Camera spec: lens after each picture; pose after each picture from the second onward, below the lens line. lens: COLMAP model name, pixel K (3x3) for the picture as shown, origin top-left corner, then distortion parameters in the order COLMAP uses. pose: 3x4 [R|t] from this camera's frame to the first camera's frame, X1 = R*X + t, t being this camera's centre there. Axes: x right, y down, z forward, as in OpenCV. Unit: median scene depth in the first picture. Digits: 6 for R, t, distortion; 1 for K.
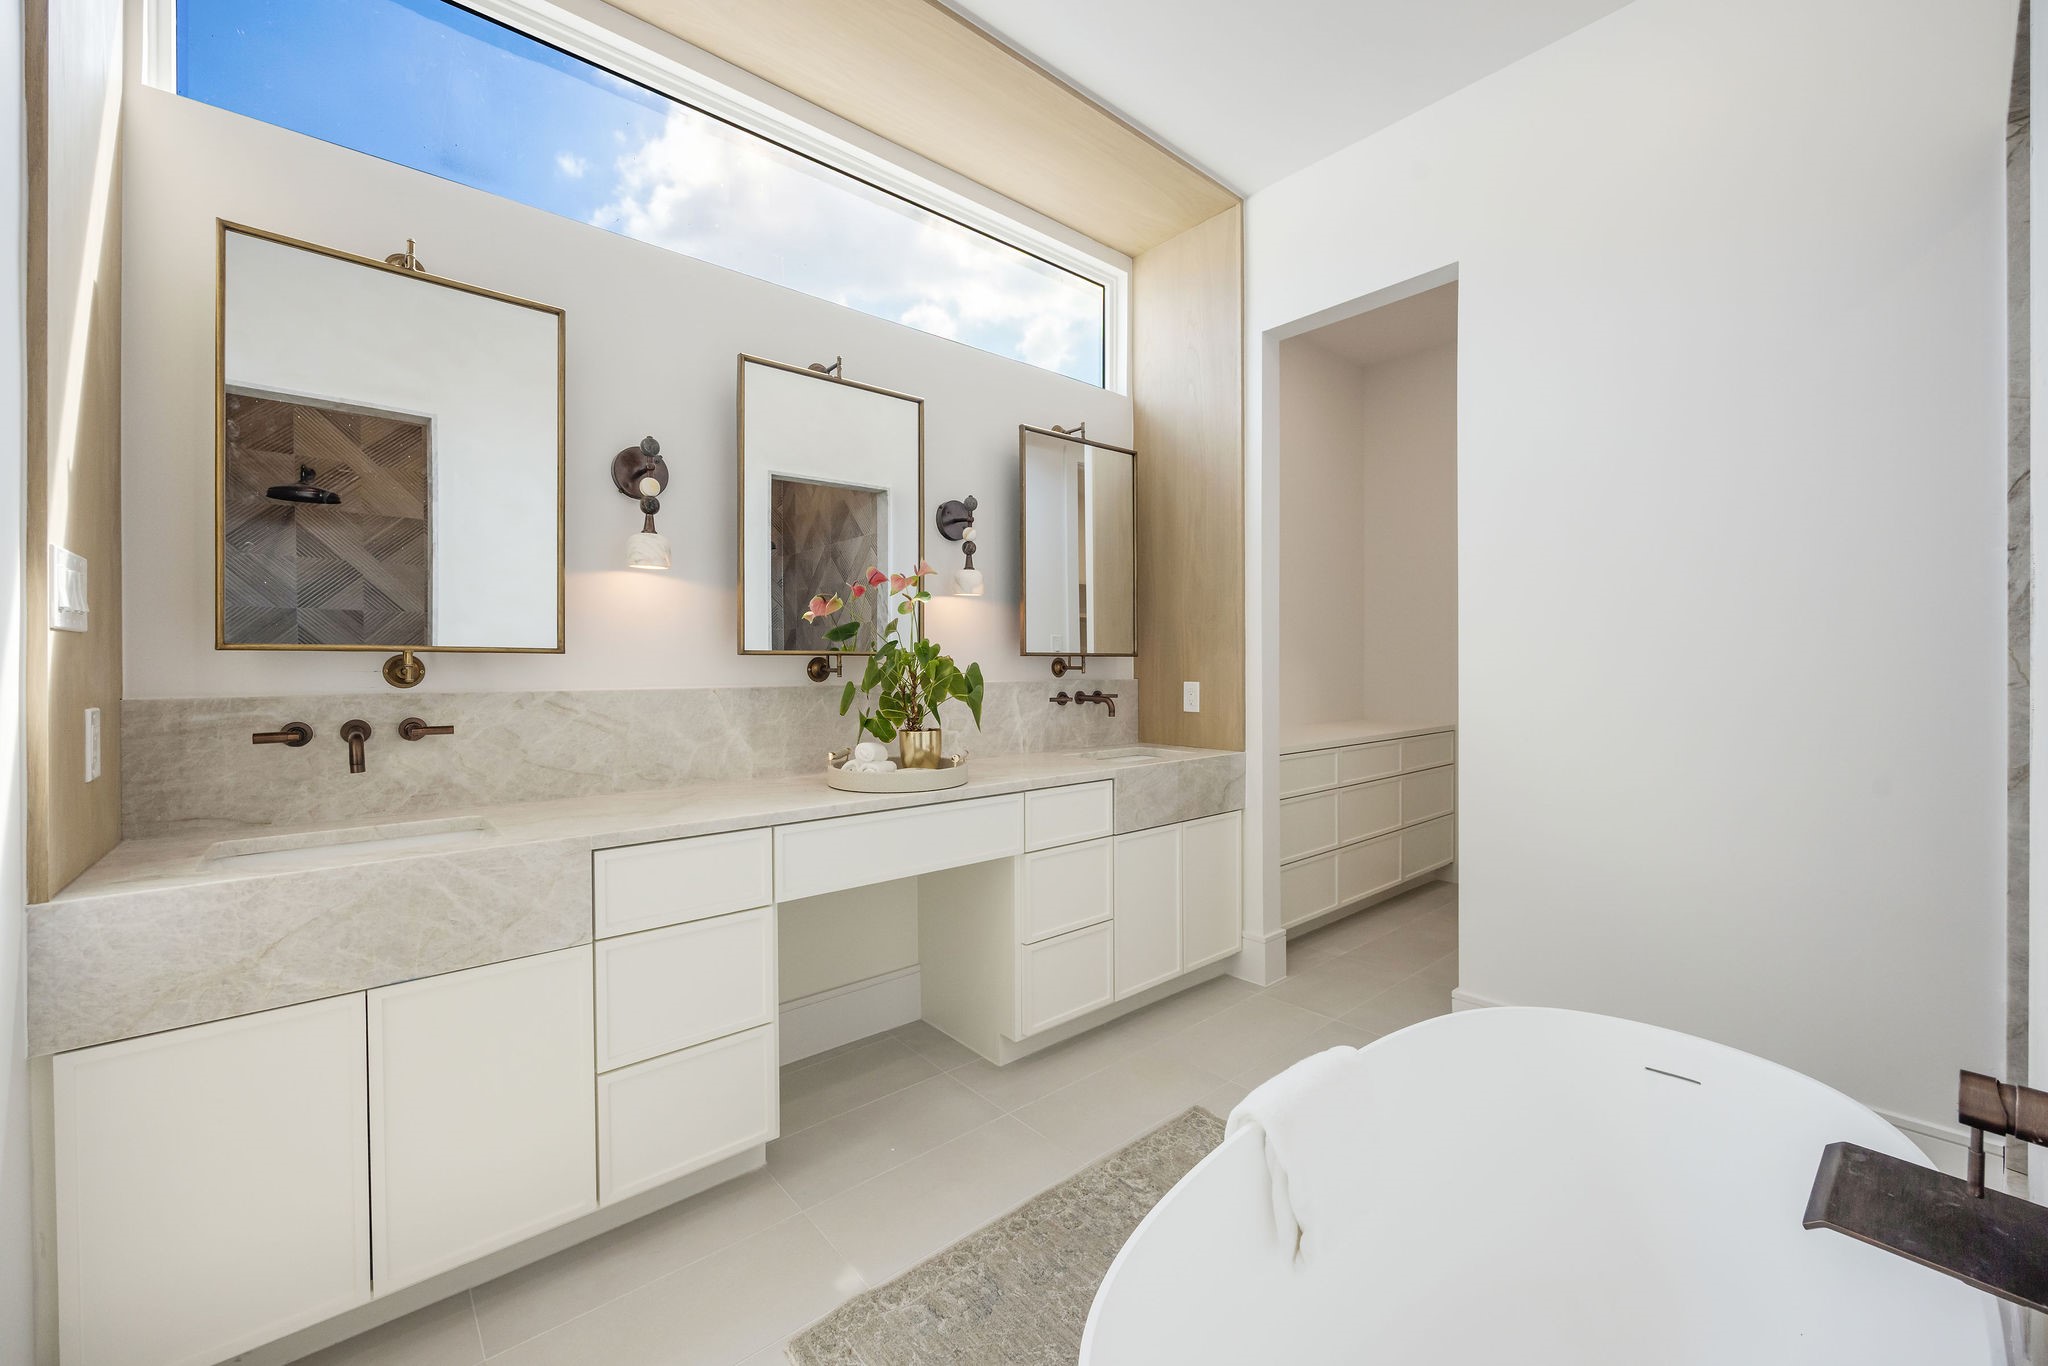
lens RADIAL K [[814.0, 0, 1034.8], [0, 814.0, 668.0], [0, 0, 1]] dist [-0.004050, -0.000213]
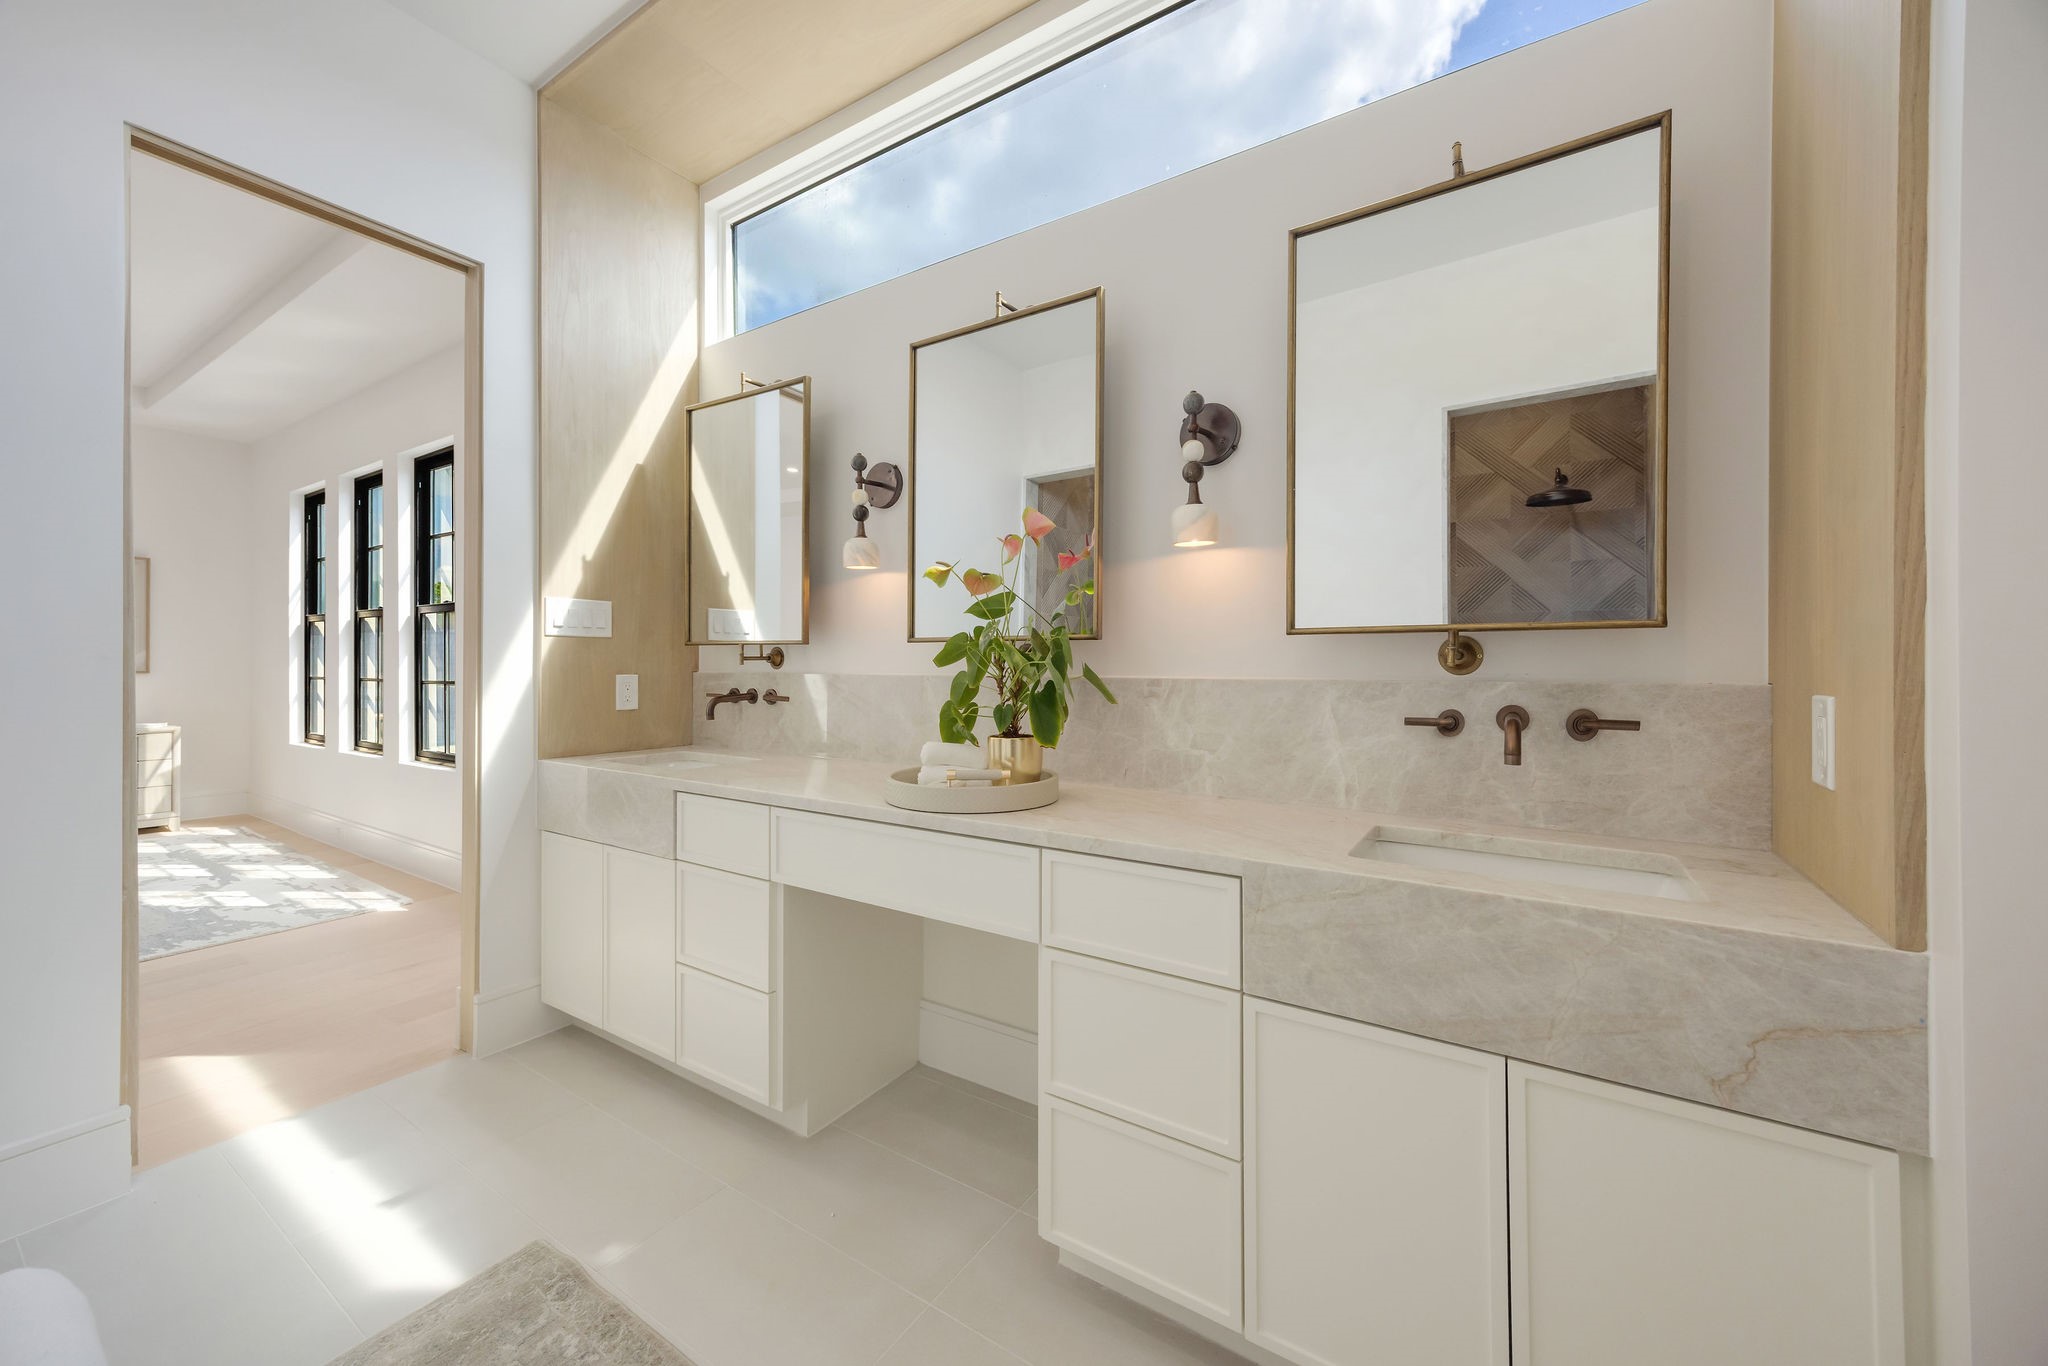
lens RADIAL K [[814.0, 0, 1031.6], [0, 814.0, 674.9], [0, 0, 1]] dist [-0.004050, -0.000213]
pose [[0.248303, 0.016908, -0.968535, 0.491420], [-0.005411, 0.999856, 0.016068, 0.005835], [0.968667, 0.001251, 0.248359, 0.688942]]
